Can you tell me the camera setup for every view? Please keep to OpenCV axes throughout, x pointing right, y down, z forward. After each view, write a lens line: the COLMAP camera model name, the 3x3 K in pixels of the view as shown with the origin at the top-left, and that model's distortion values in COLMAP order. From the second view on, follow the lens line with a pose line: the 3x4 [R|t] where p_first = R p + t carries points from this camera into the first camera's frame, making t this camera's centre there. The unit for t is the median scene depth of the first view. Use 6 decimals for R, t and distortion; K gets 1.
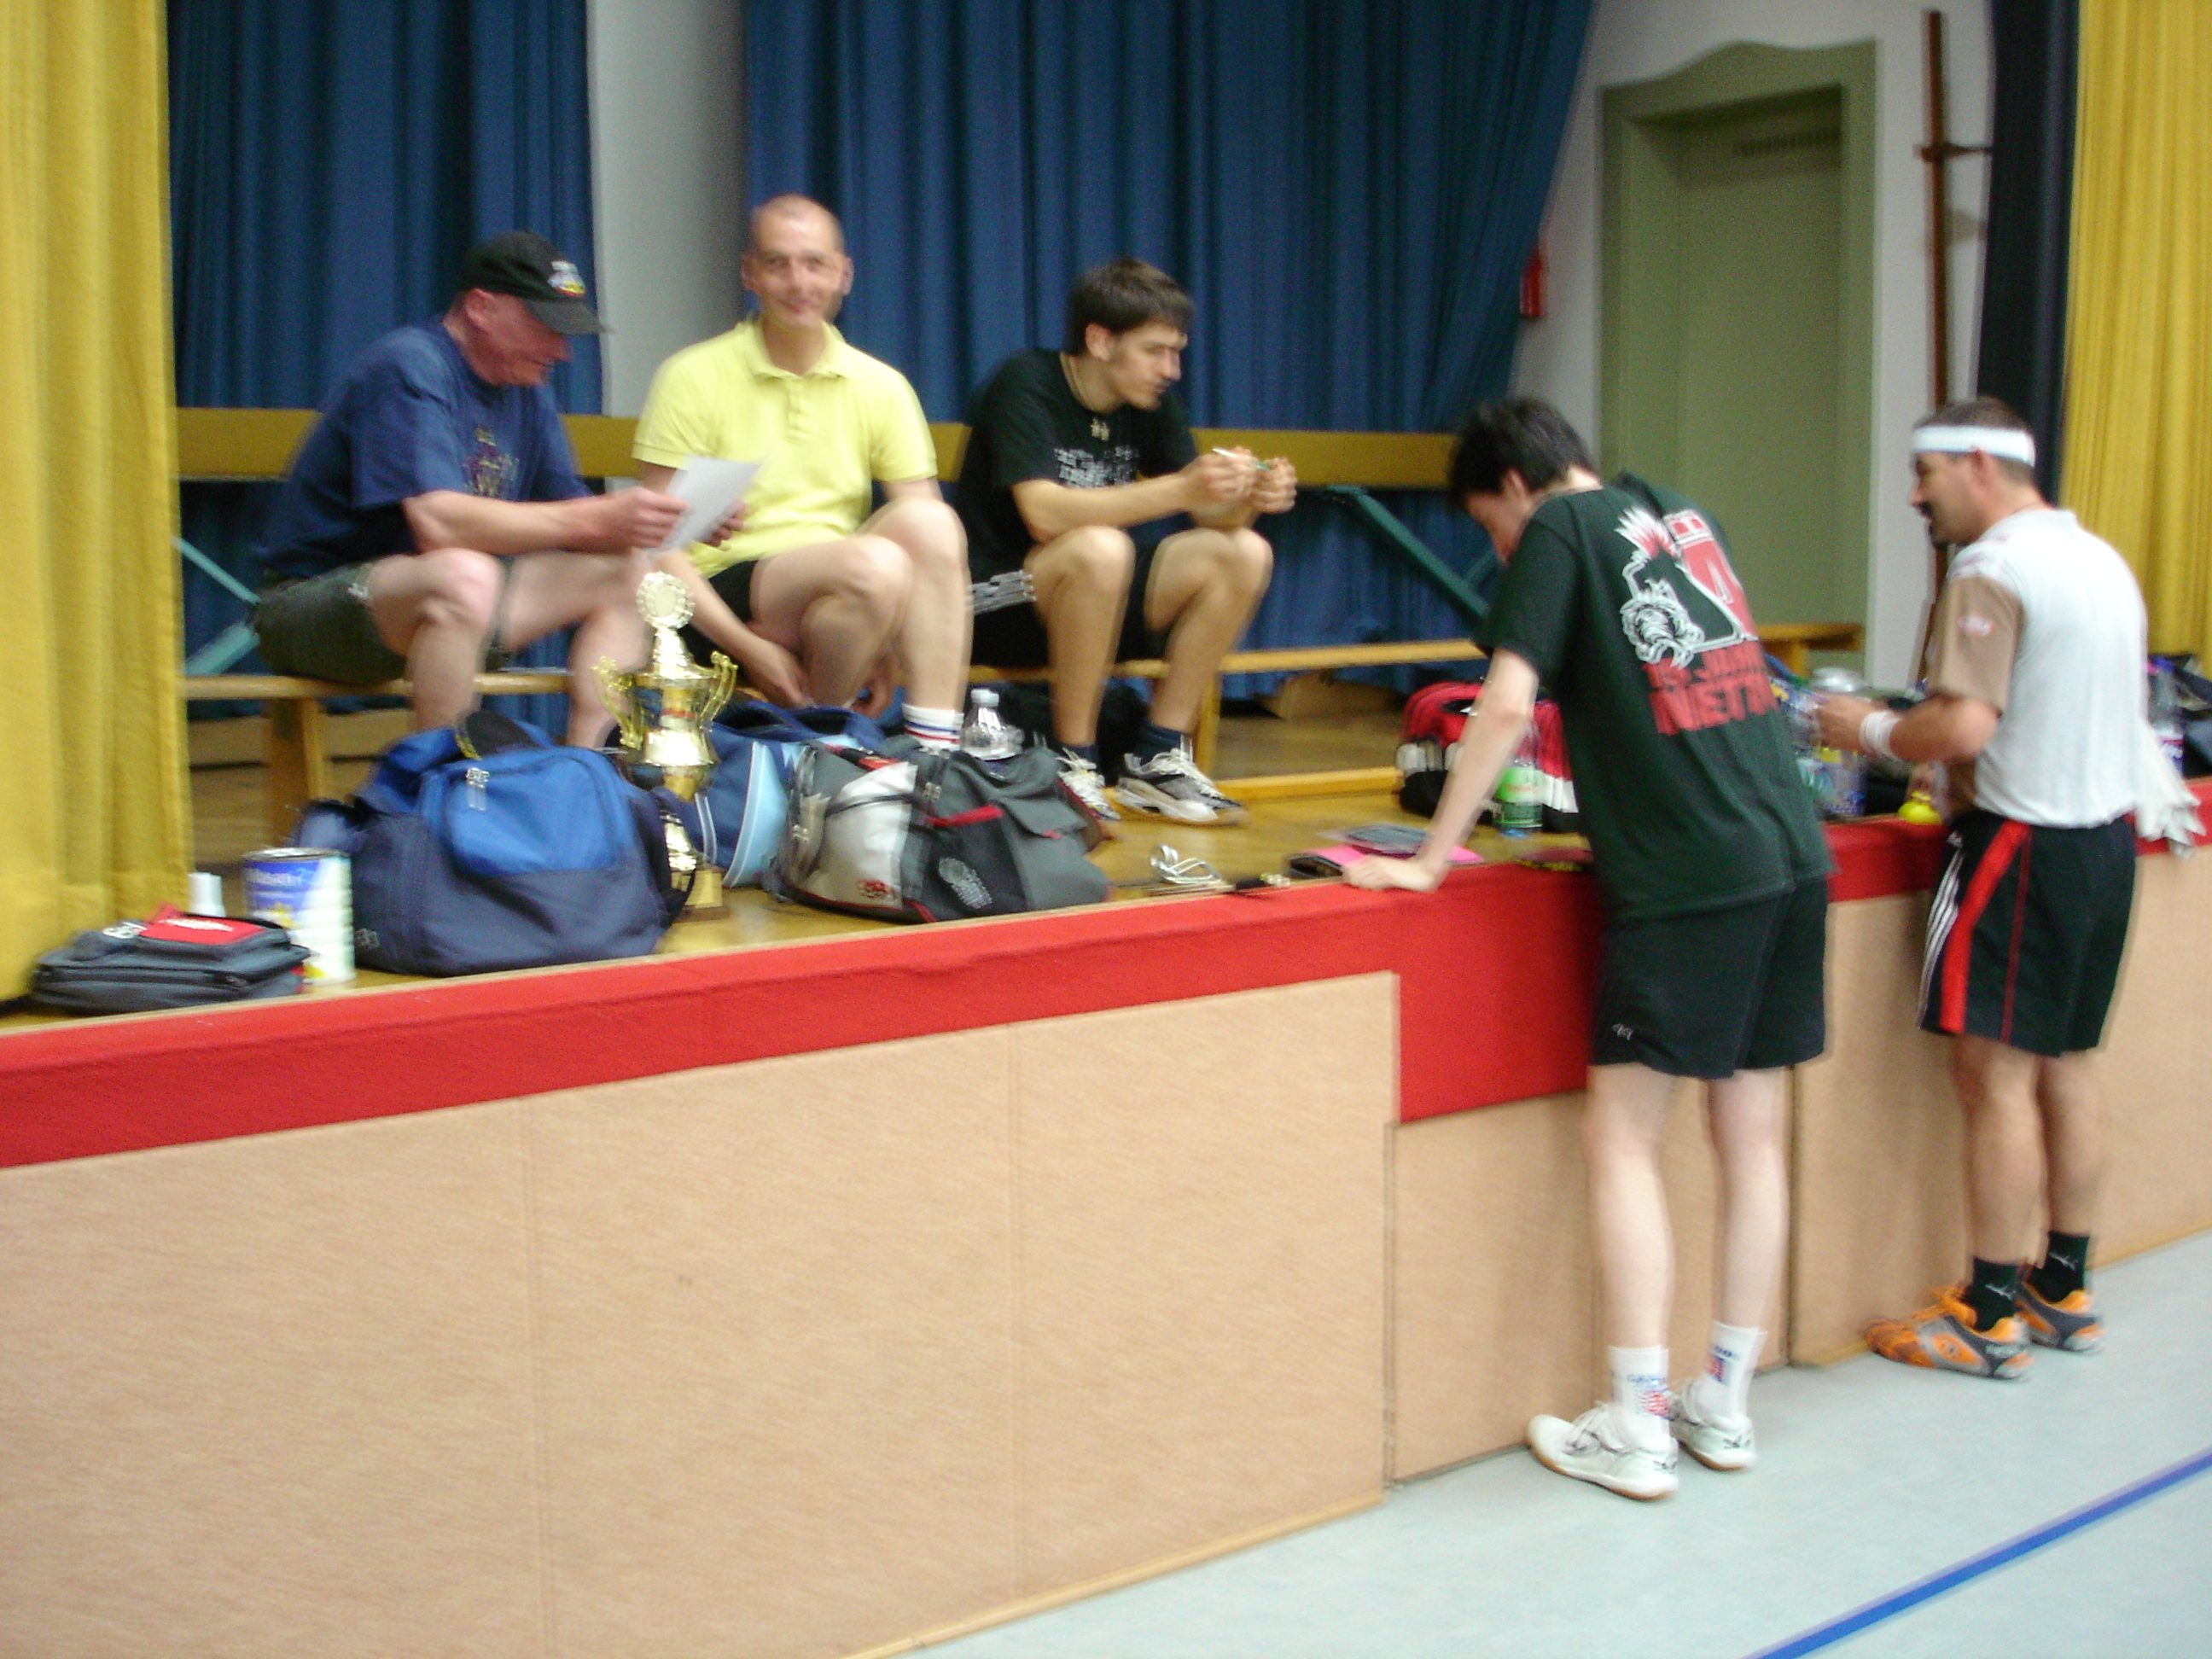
lens RADIAL K [[2447.6, 0, 1106.0], [0, 2447.6, 829.5], [0, 0, 1]] dist [-0.099116, -0.068402]
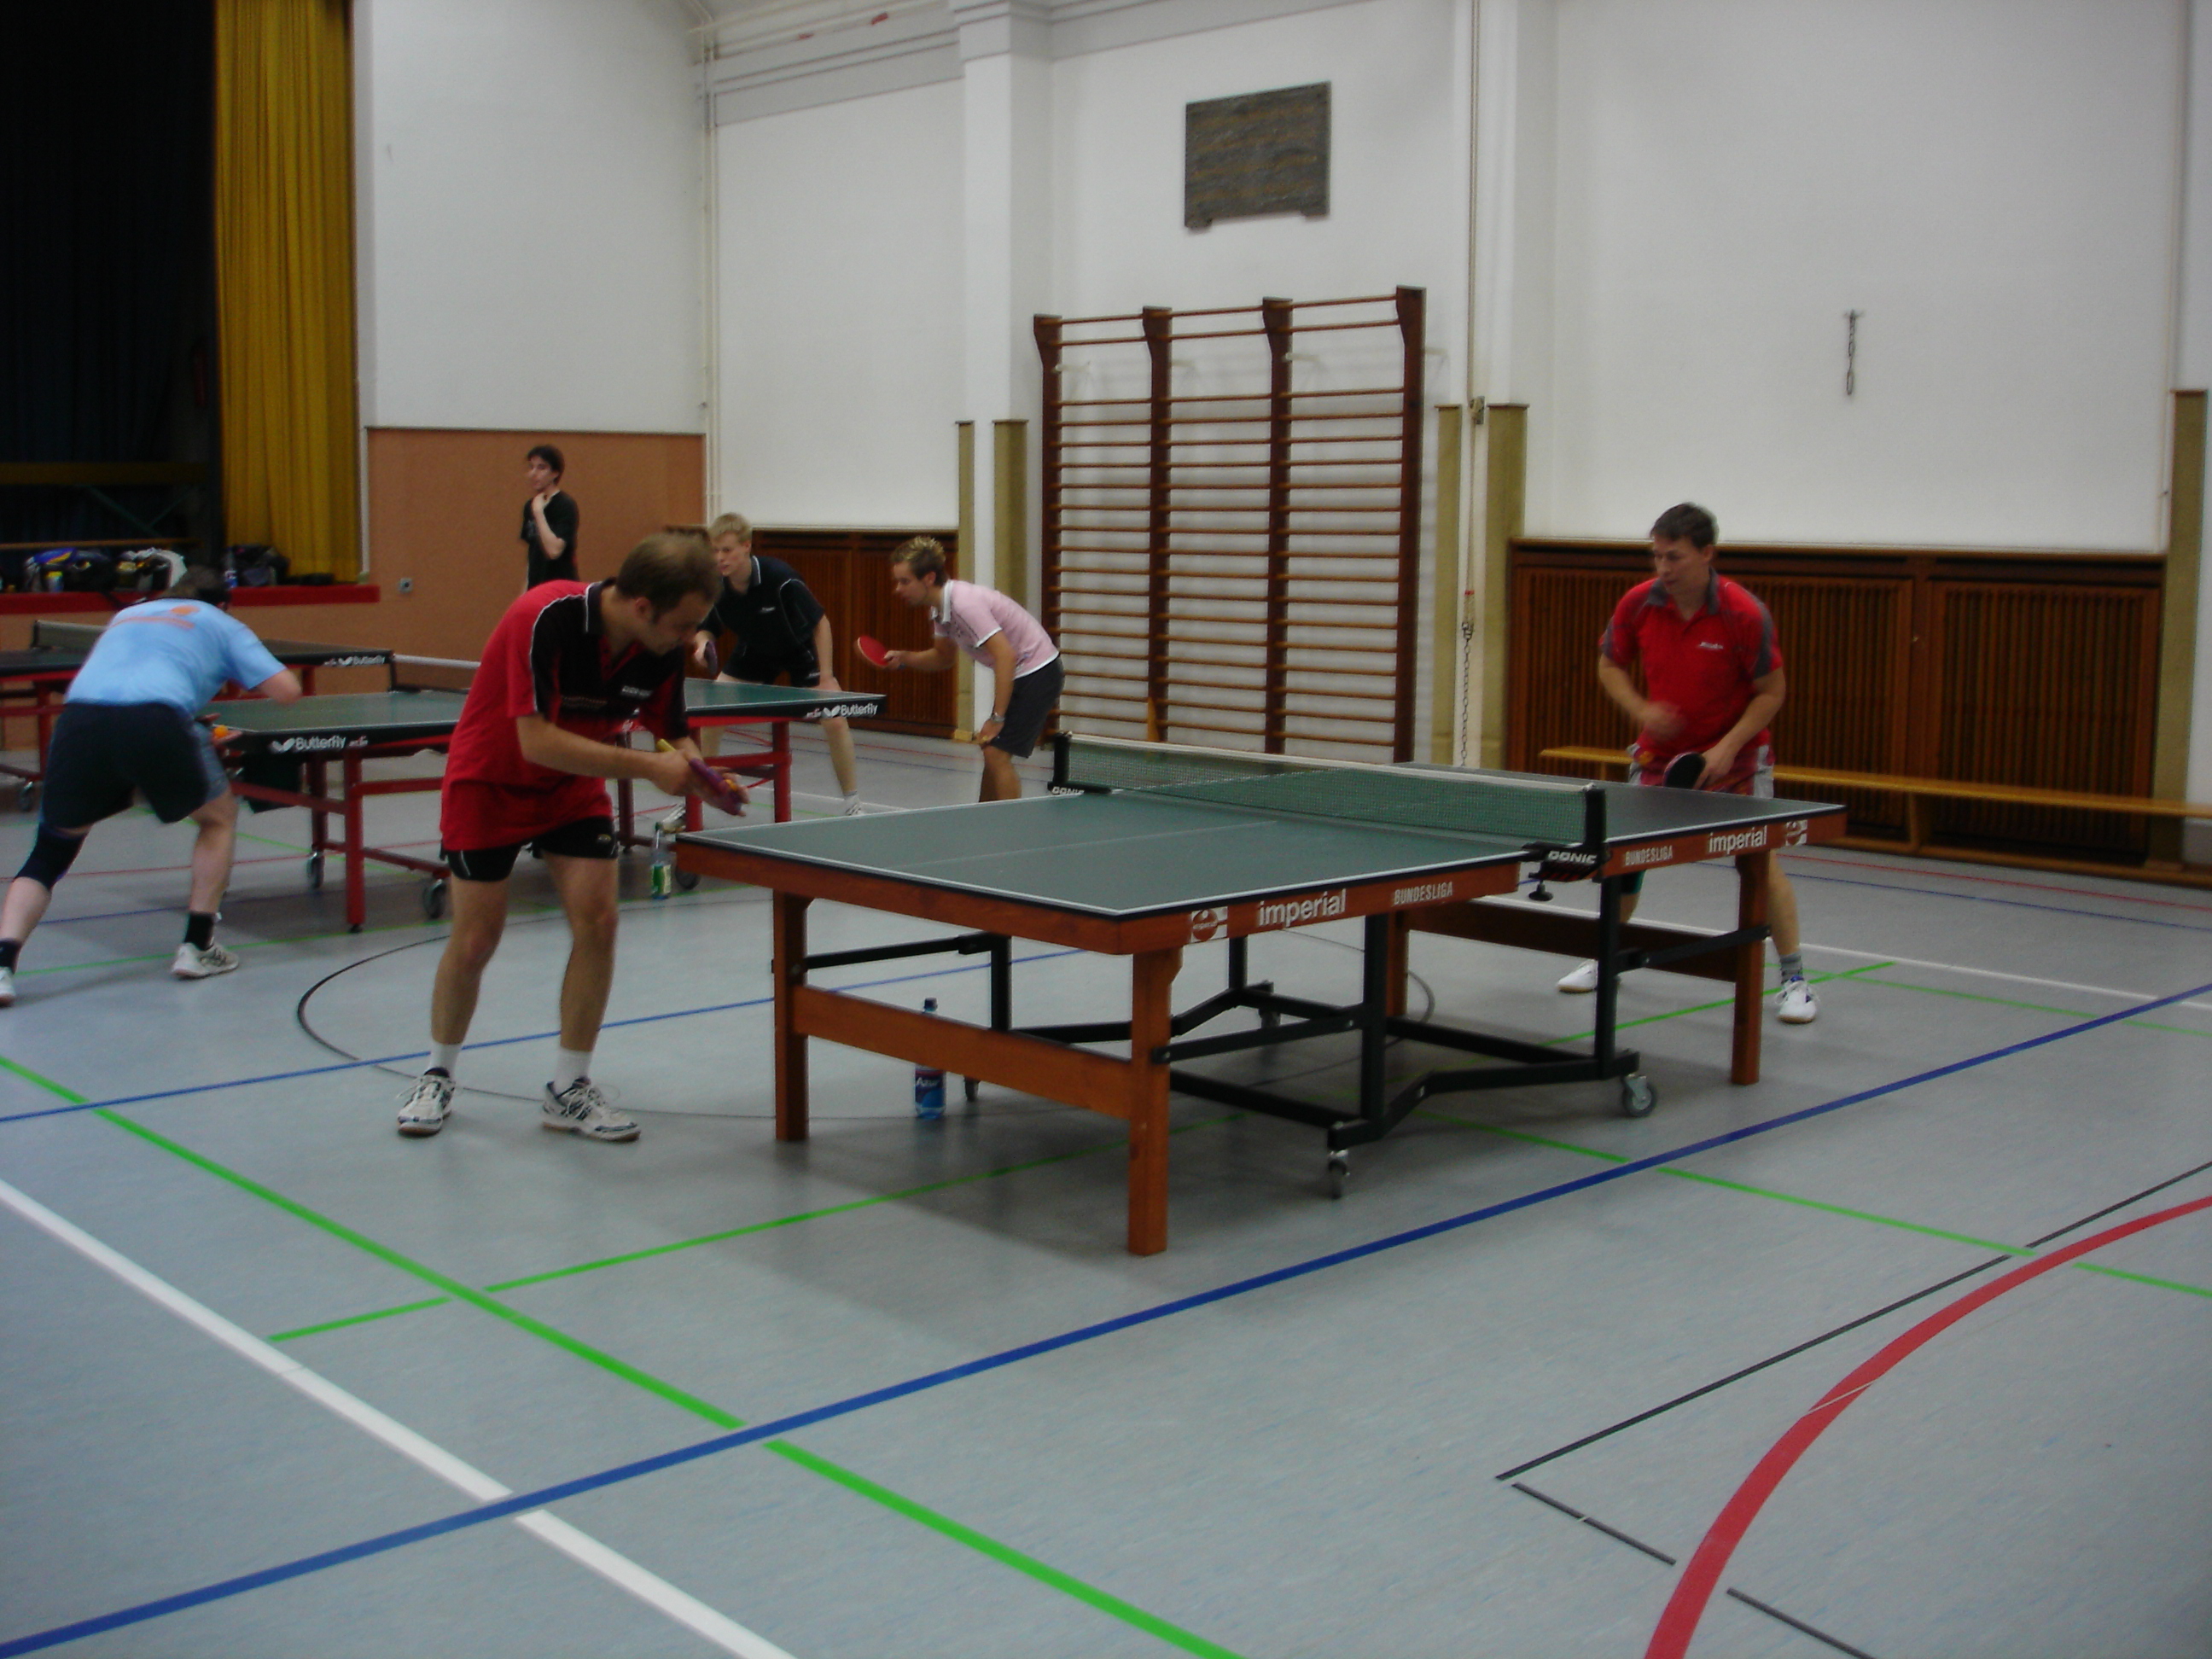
lens RADIAL K [[2447.6, 0, 1106.0], [0, 2447.6, 829.5], [0, 0, 1]] dist [-0.099116, -0.068402]
pose [[0.992894, -0.003961, 0.118934, 1.651729], [0.002105, 0.999874, 0.015728, 0.329836], [-0.118982, -0.015366, 0.992778, -2.947291]]
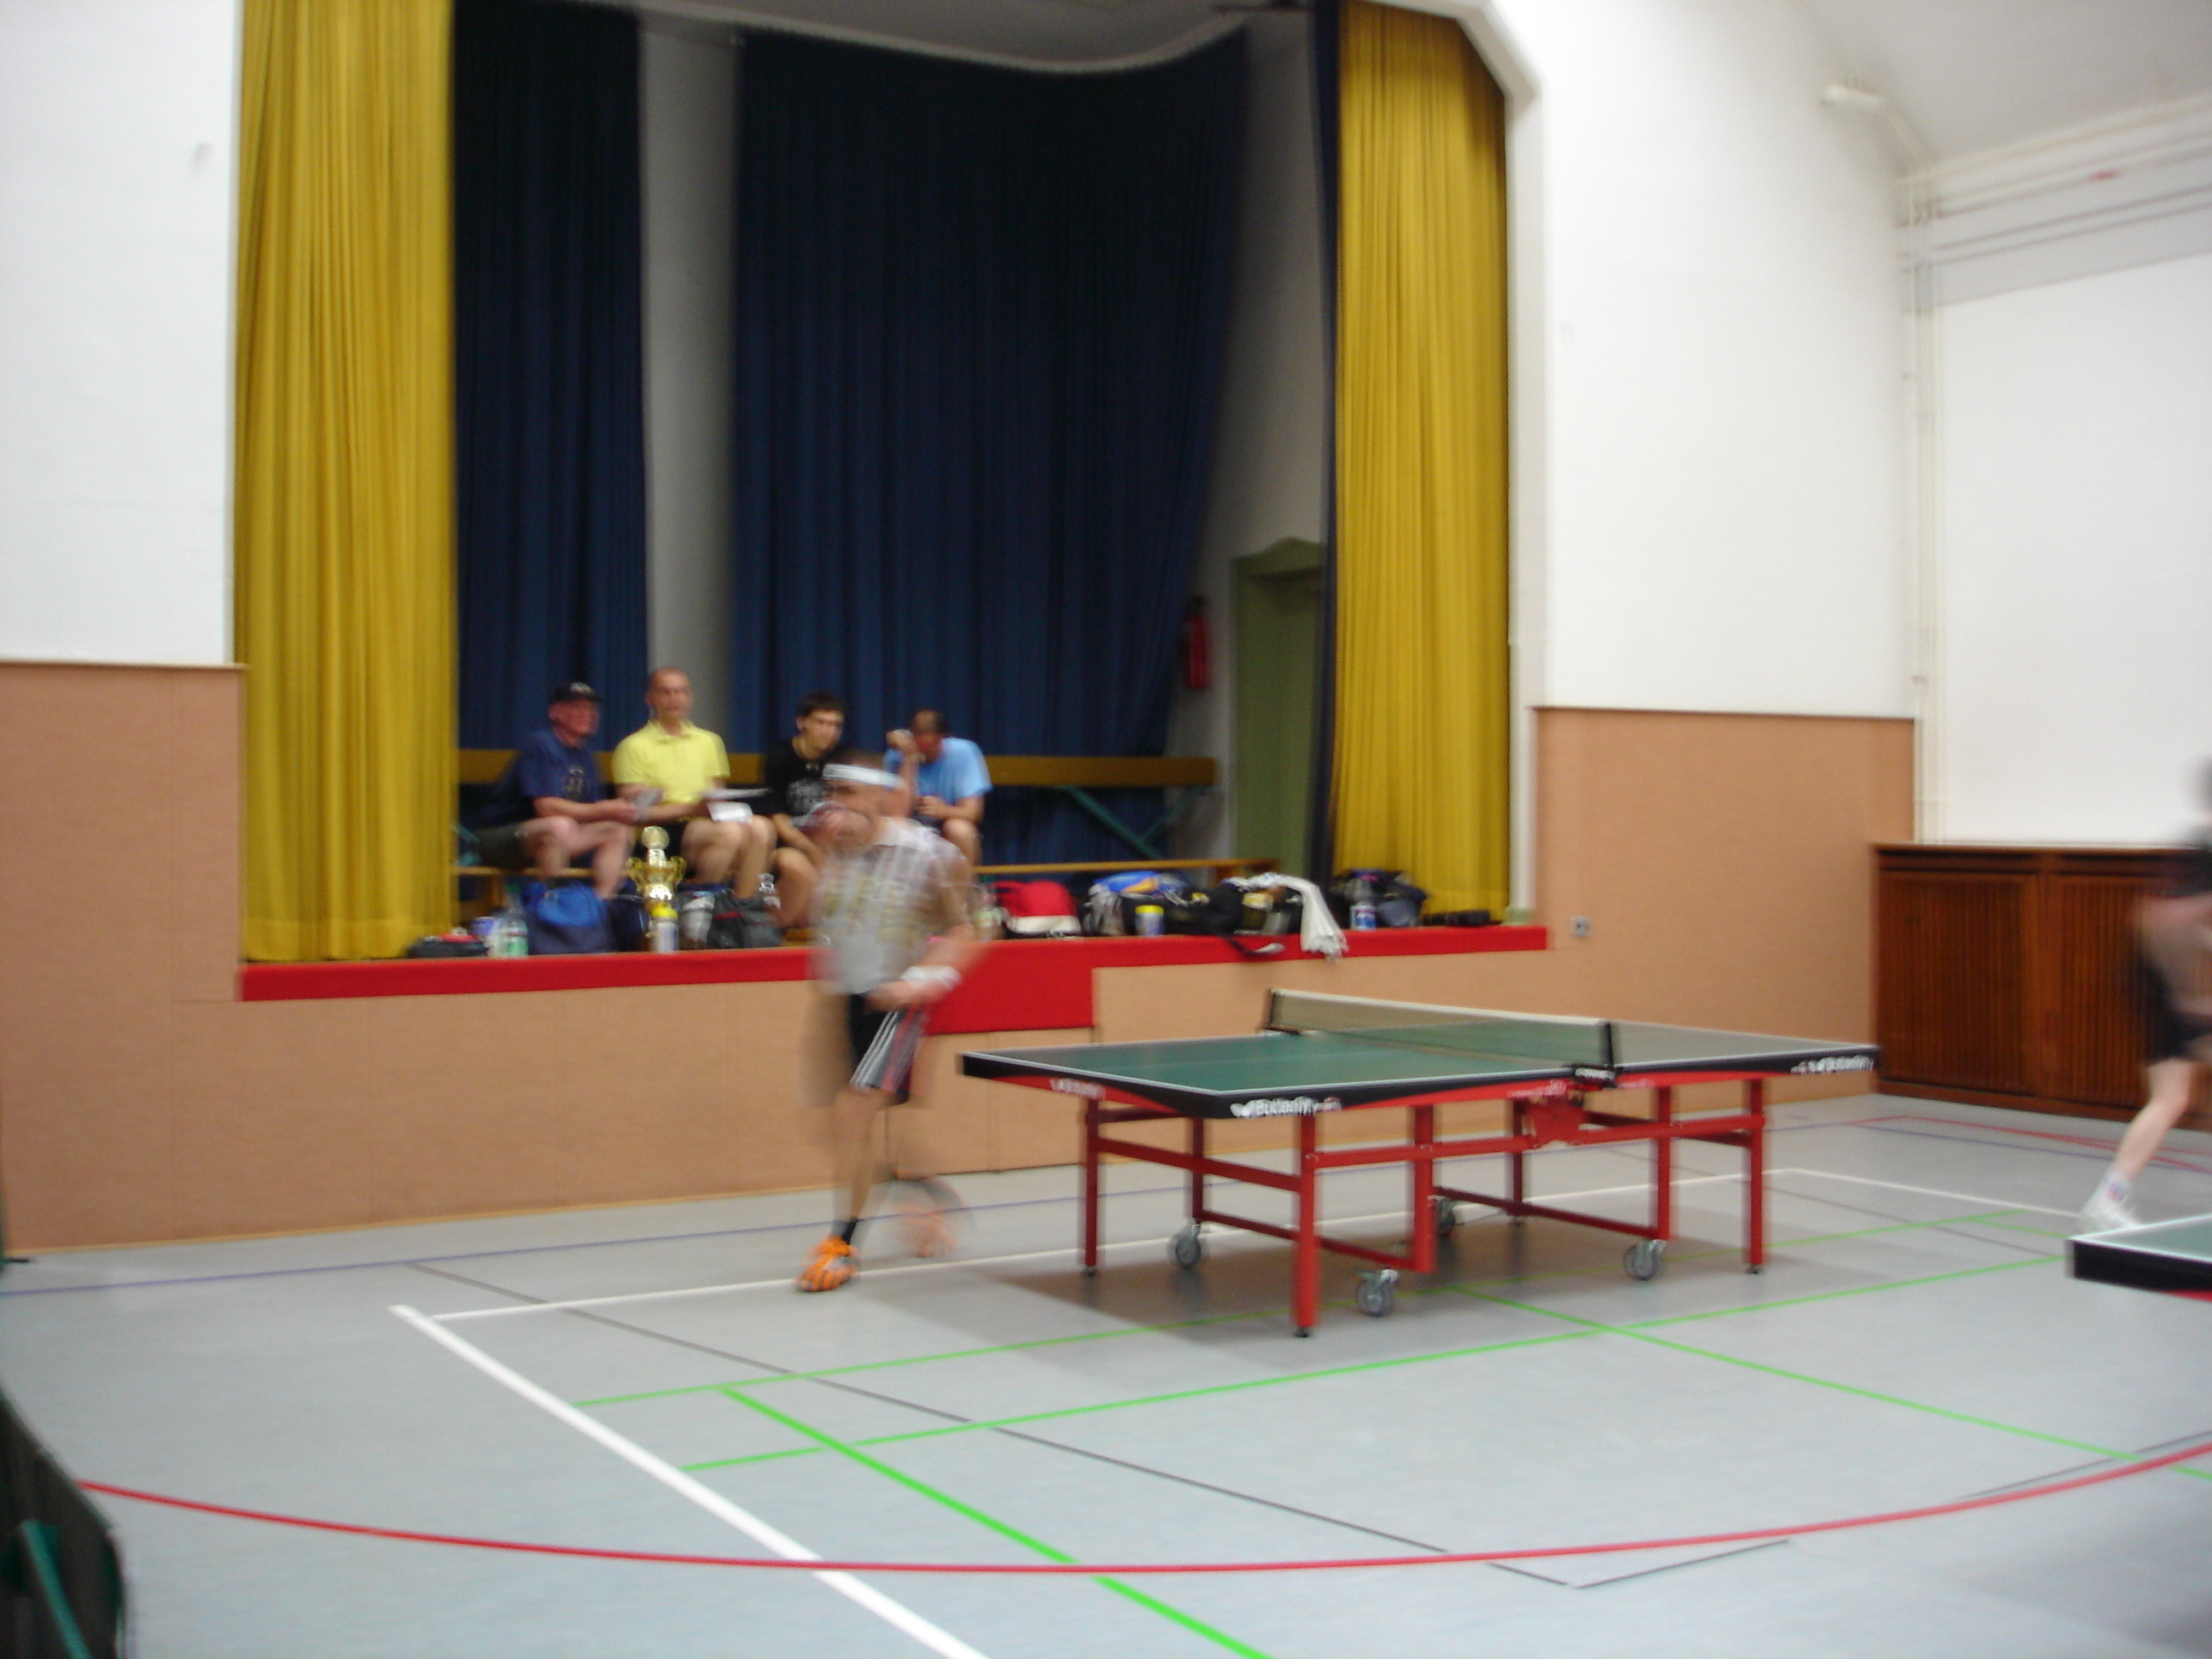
lens RADIAL K [[2447.6, 0, 1106.0], [0, 2447.6, 829.5], [0, 0, 1]] dist [-0.099116, -0.068402]
pose [[0.996550, 0.005451, -0.082821, 0.565454], [-0.014446, 0.994003, -0.108399, 0.180804], [0.081734, 0.109221, 0.990651, -1.628153]]
